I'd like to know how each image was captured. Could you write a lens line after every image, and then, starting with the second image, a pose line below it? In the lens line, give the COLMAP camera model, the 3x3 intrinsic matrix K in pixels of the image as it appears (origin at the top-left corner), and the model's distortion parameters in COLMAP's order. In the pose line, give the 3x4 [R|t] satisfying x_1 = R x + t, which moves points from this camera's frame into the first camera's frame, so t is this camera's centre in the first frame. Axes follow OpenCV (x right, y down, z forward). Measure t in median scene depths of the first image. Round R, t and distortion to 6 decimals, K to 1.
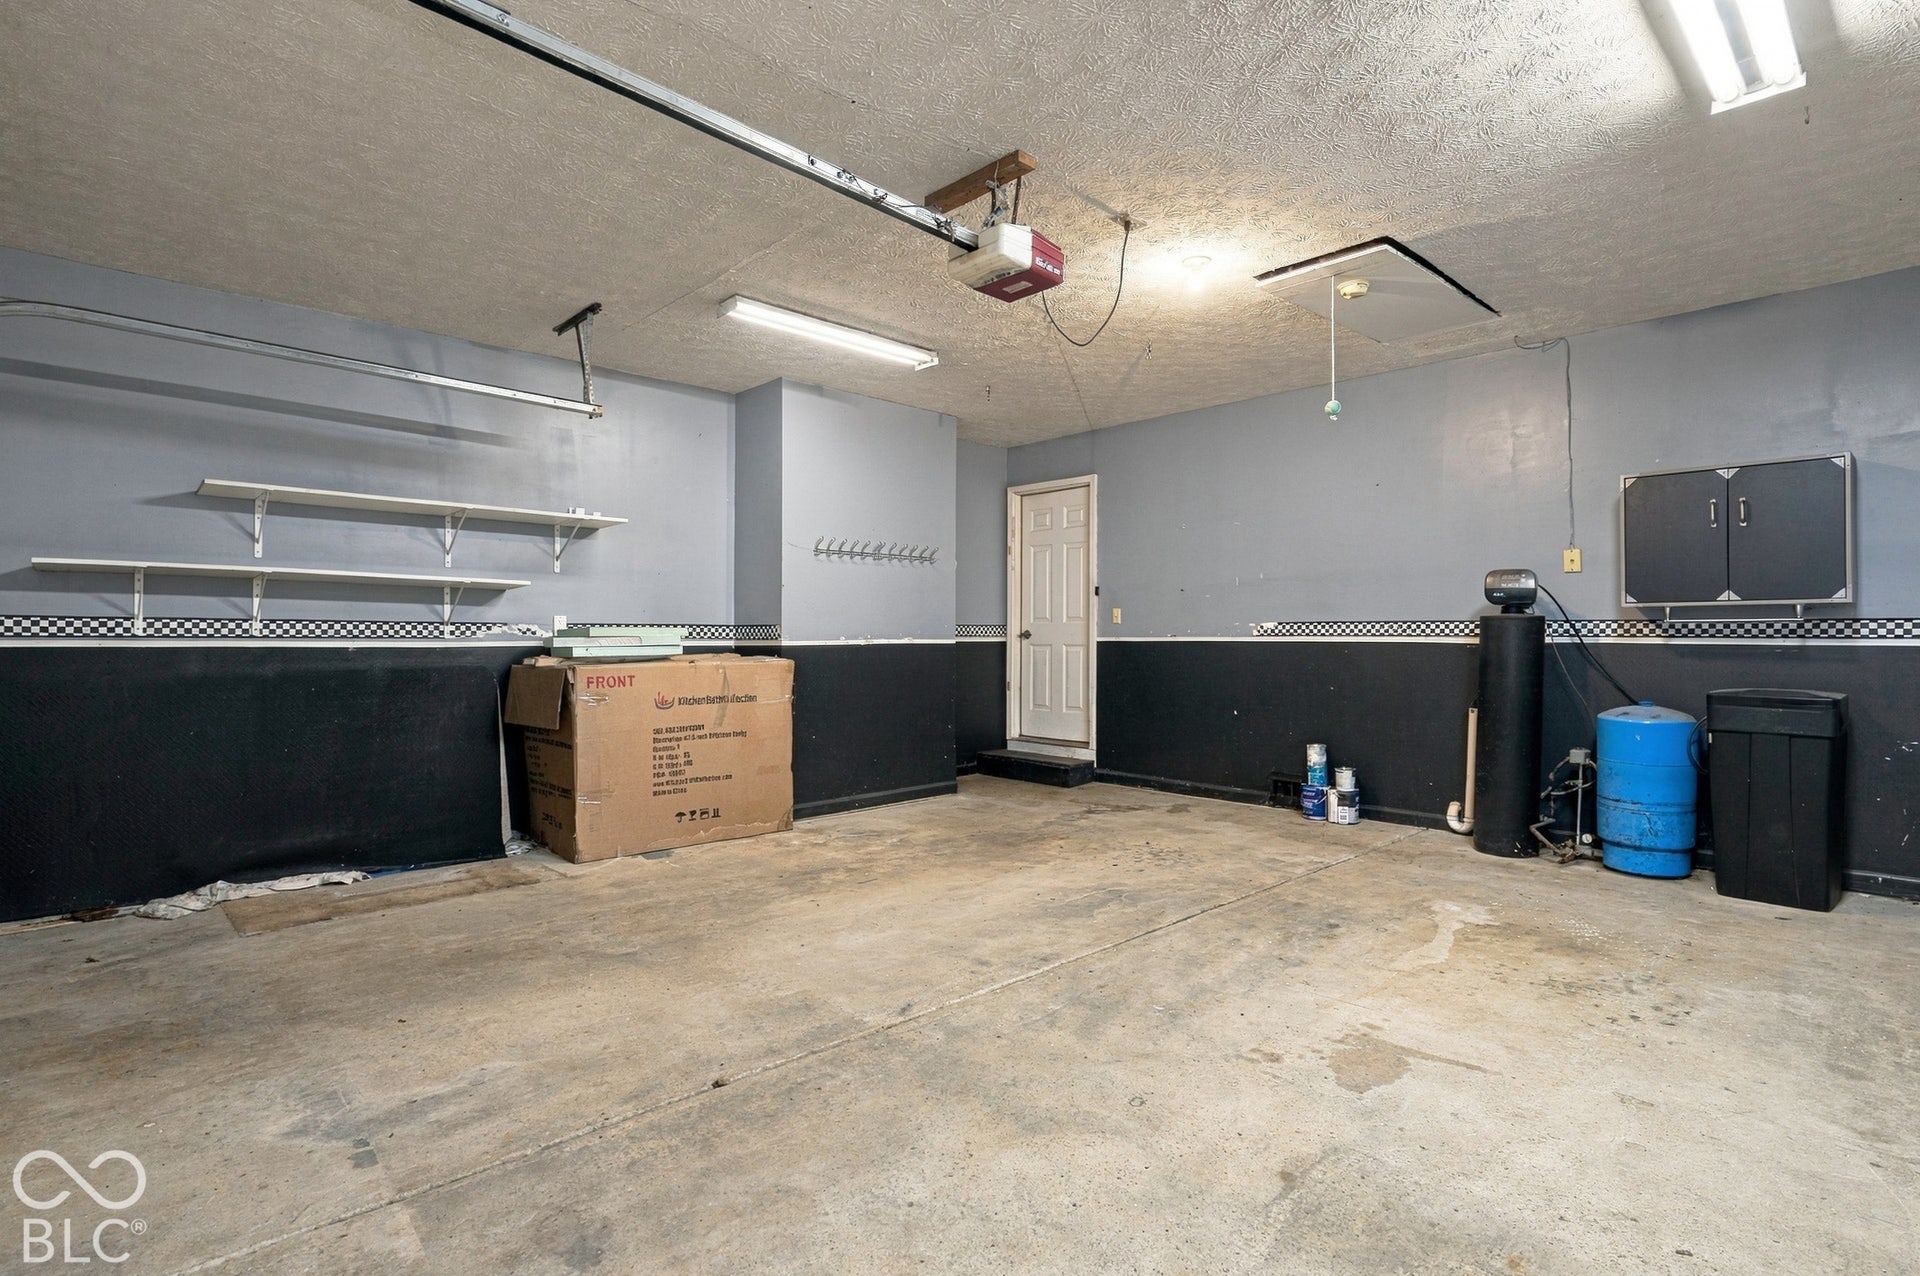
lens RADIAL K [[930.9, 0, 955.8], [0, 930.9, 634.1], [0, 0, 1]] dist [-0.002687, 0.000537]
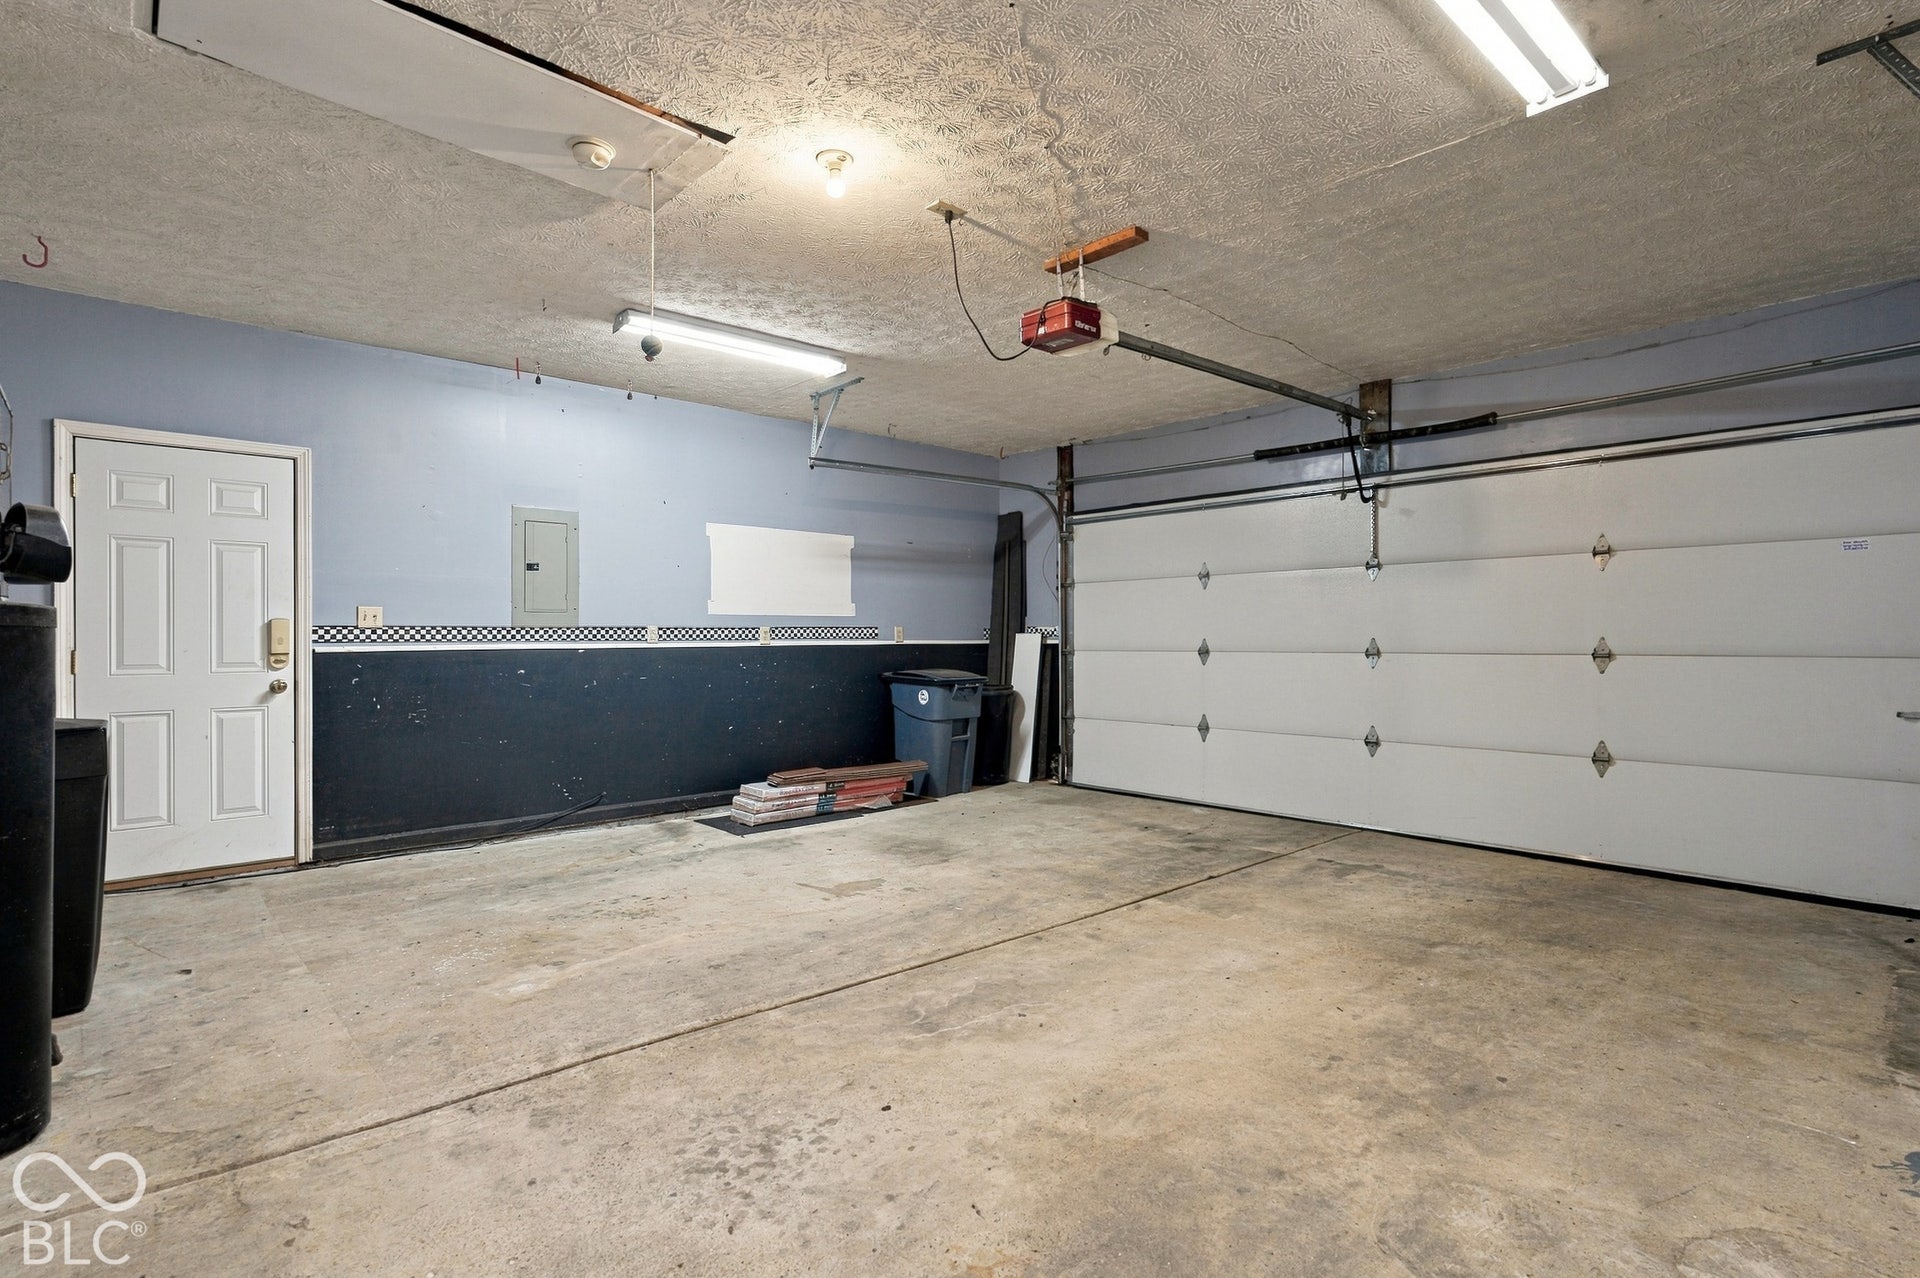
lens RADIAL K [[930.9, 0, 955.8], [0, 930.9, 635.1], [0, 0, 1]] dist [-0.002687, 0.000537]
pose [[-0.999931, 0.001334, 0.011694, 0.180544], [0.001250, 0.999973, -0.007199, -0.001718], [-0.011703, -0.007184, -0.999906, 2.126875]]
